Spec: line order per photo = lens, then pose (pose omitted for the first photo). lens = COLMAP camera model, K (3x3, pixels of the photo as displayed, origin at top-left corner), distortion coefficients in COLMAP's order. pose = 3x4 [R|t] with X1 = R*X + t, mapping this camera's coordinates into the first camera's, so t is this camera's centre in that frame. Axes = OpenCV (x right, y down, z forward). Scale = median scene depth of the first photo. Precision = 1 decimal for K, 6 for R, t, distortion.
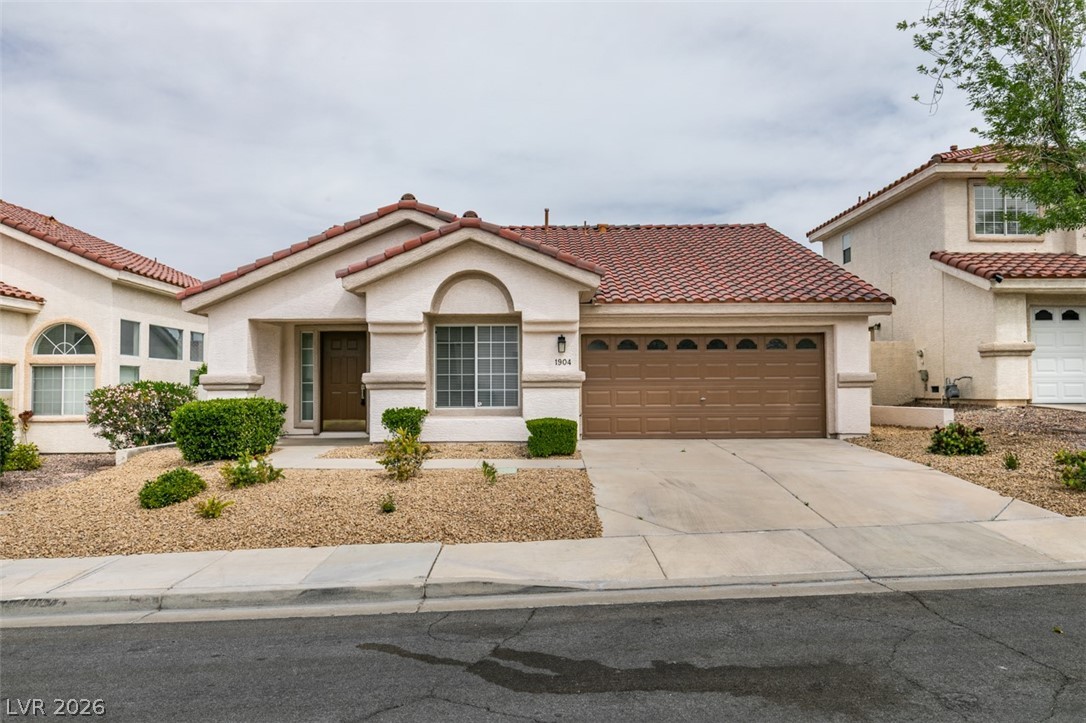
lens RADIAL K [[733.6, 0, 544.8], [0, 733.6, 366.9], [0, 0, 1]] dist [-0.000268, 0.000025]
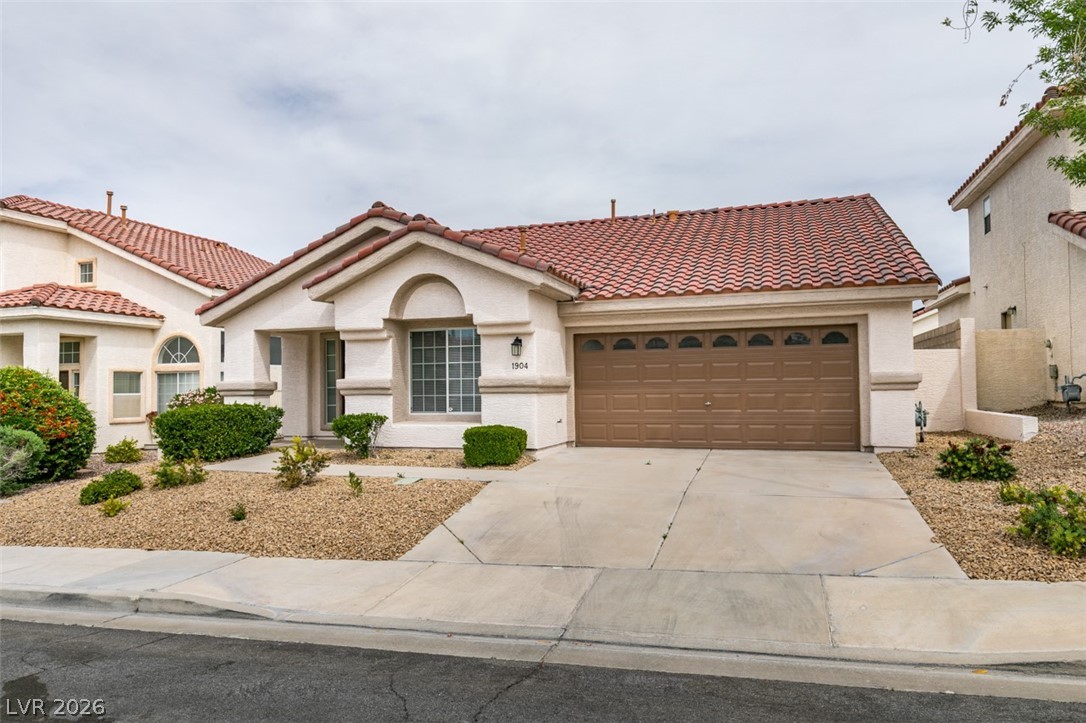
lens RADIAL K [[733.6, 0, 542.8], [0, 733.6, 356.7], [0, 0, 1]] dist [-0.000268, 0.000025]
pose [[0.943679, -0.019047, -0.330313, 0.355816], [0.016672, 0.999811, -0.010022, -0.007915], [0.330441, 0.003950, 0.943818, 0.117752]]
